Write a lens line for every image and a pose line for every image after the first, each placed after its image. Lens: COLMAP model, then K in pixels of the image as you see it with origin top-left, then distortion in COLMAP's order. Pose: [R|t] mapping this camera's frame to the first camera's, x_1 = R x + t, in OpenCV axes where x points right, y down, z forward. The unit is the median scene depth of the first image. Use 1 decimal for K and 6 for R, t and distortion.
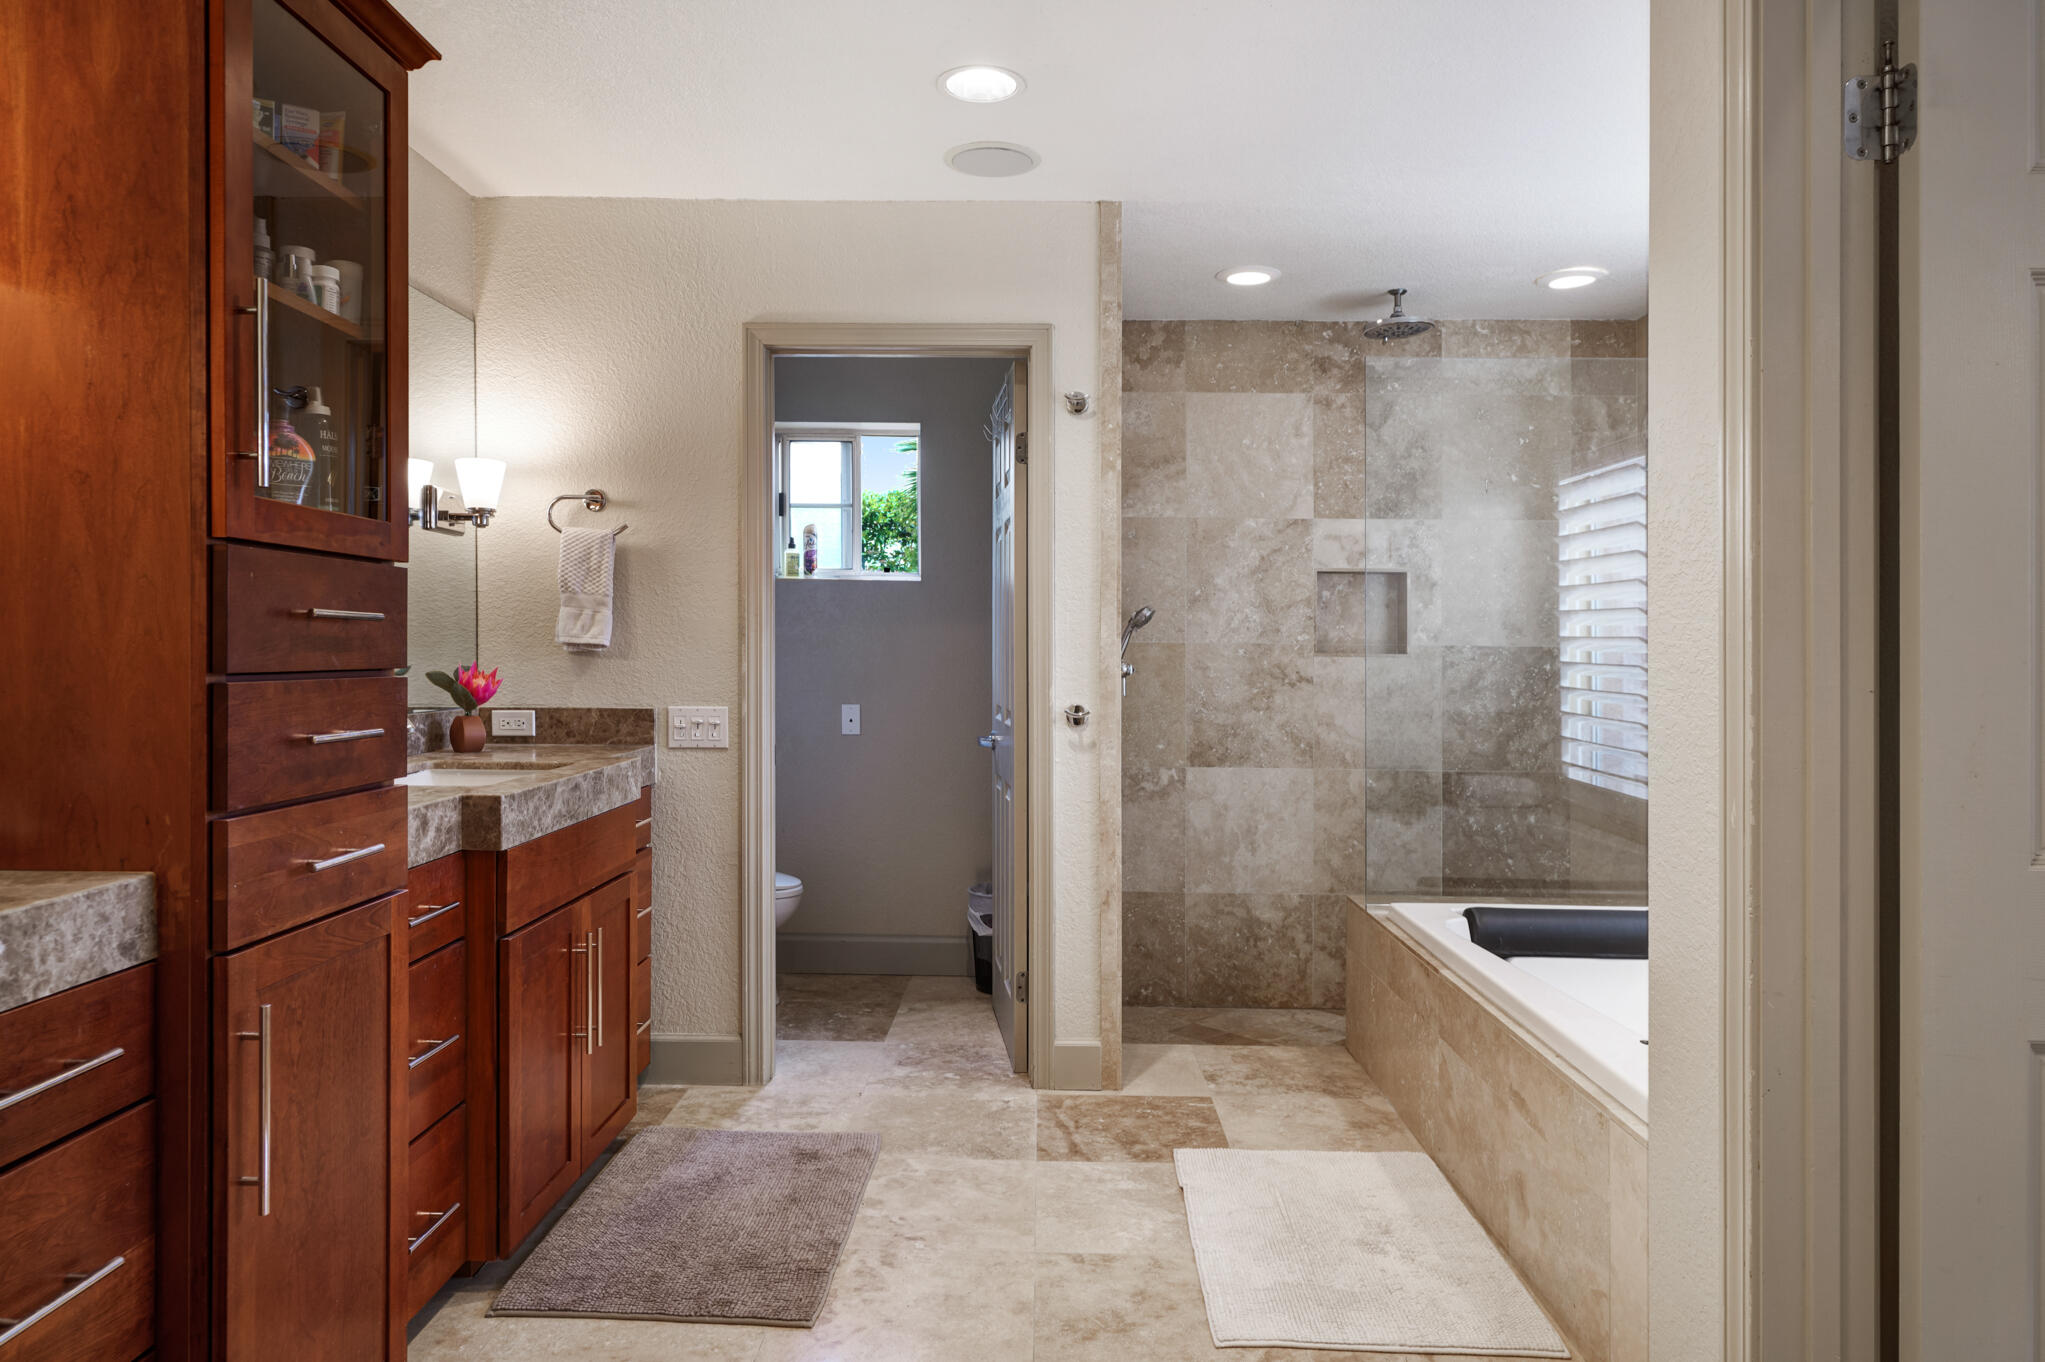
lens RADIAL K [[1323.7, 0, 1019.0], [0, 1323.7, 658.4], [0, 0, 1]] dist [0.003625, 0.037376]
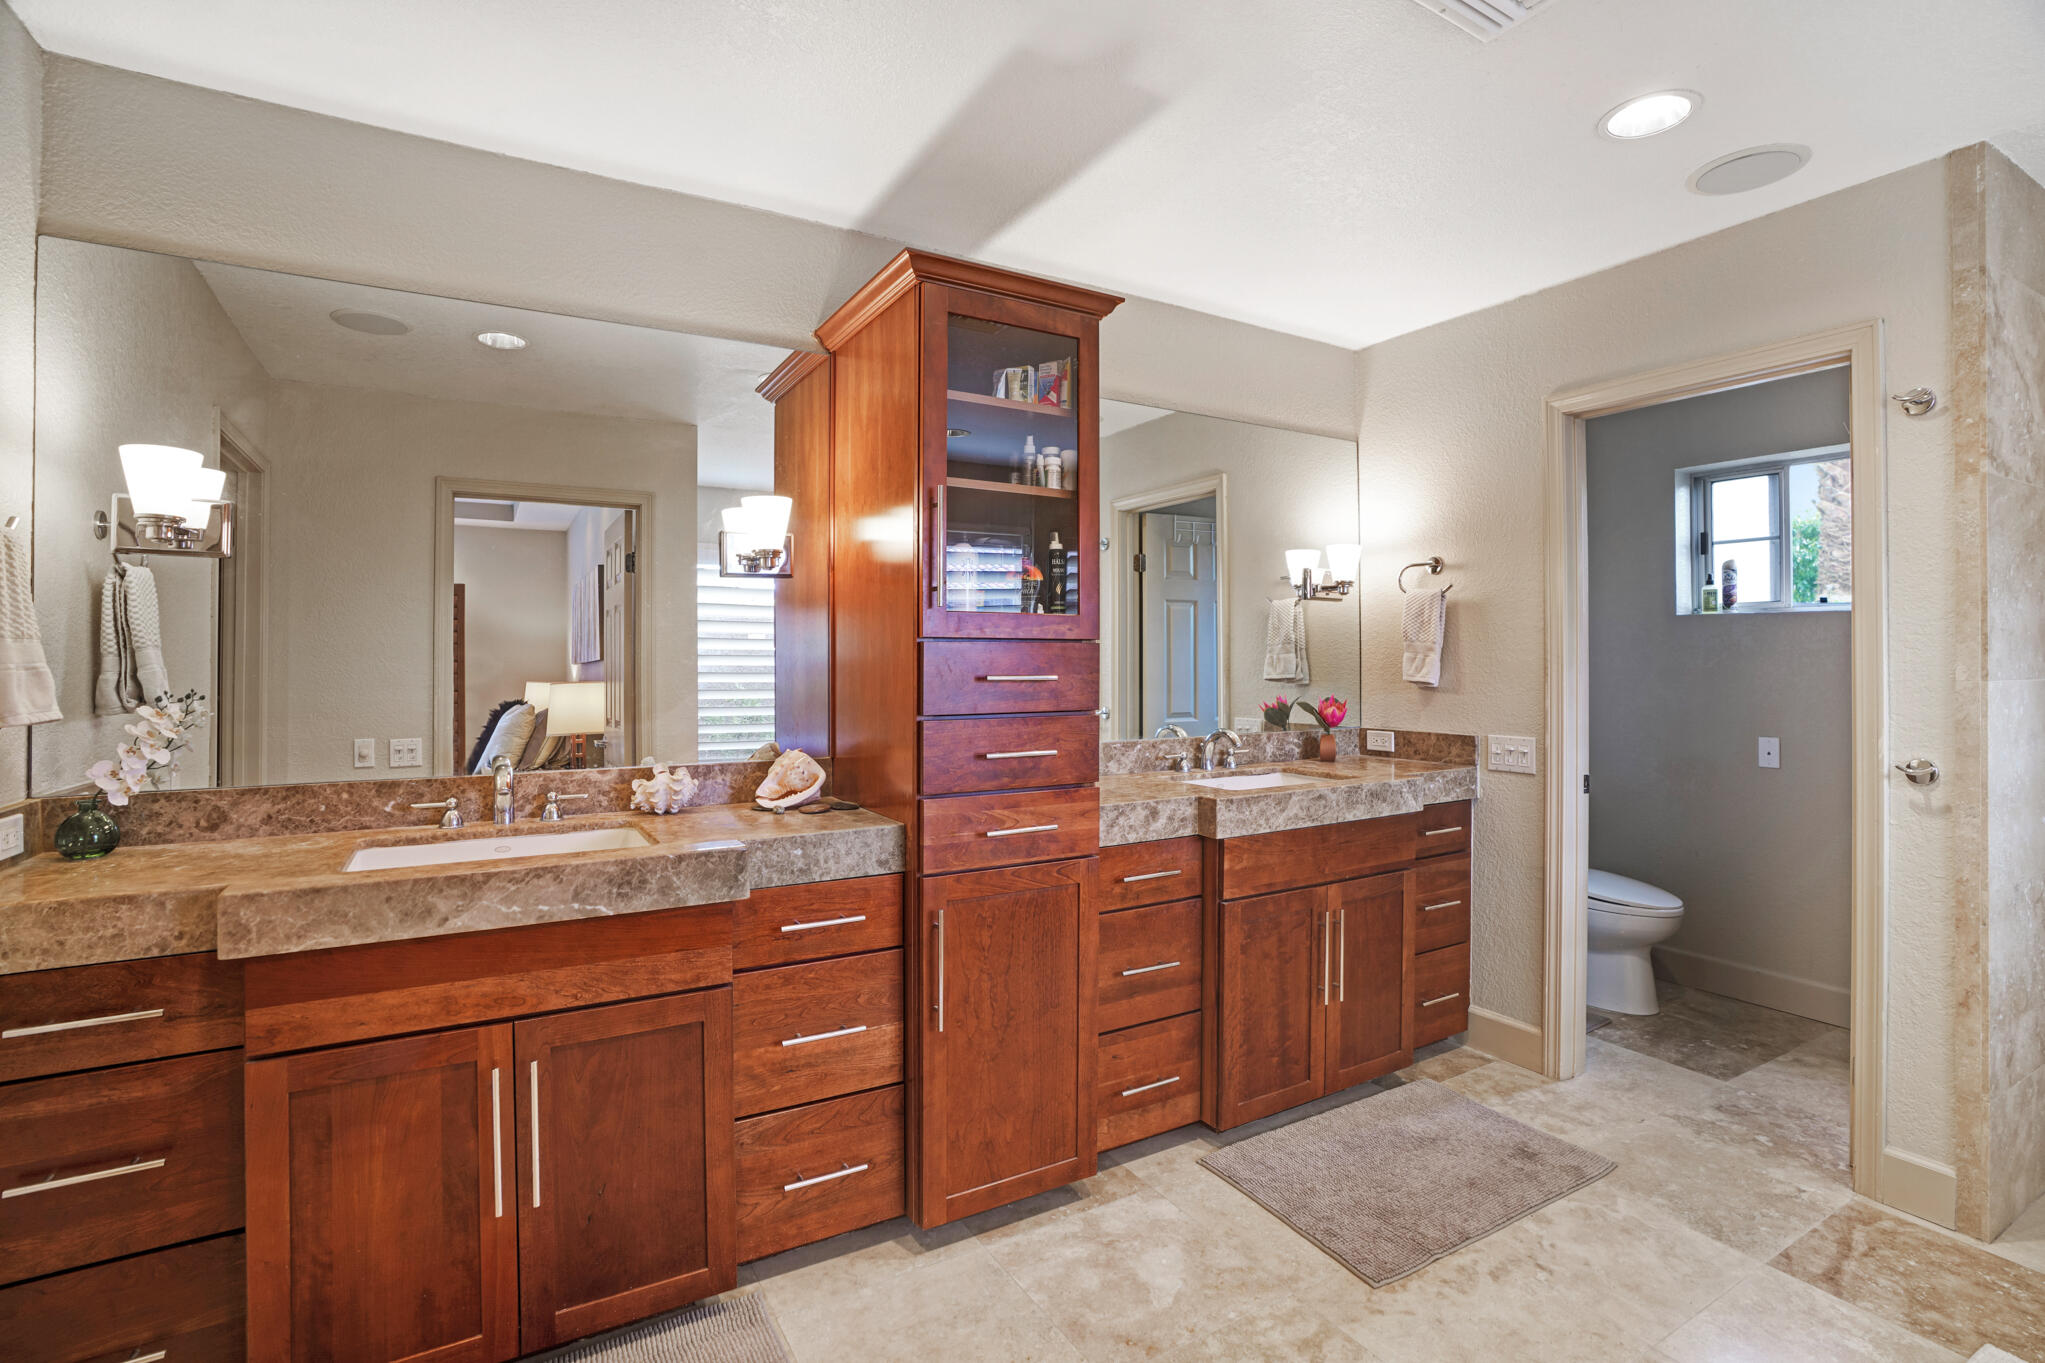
lens RADIAL K [[974.0, 0, 1023.7], [0, 974.0, 667.6], [0, 0, 1]] dist [-0.049891, 0.020557]
pose [[0.531569, -0.002609, -0.847011, 0.265556], [-0.000124, 0.999995, -0.003158, -0.022815], [0.847015, 0.001784, 0.531566, 0.208746]]
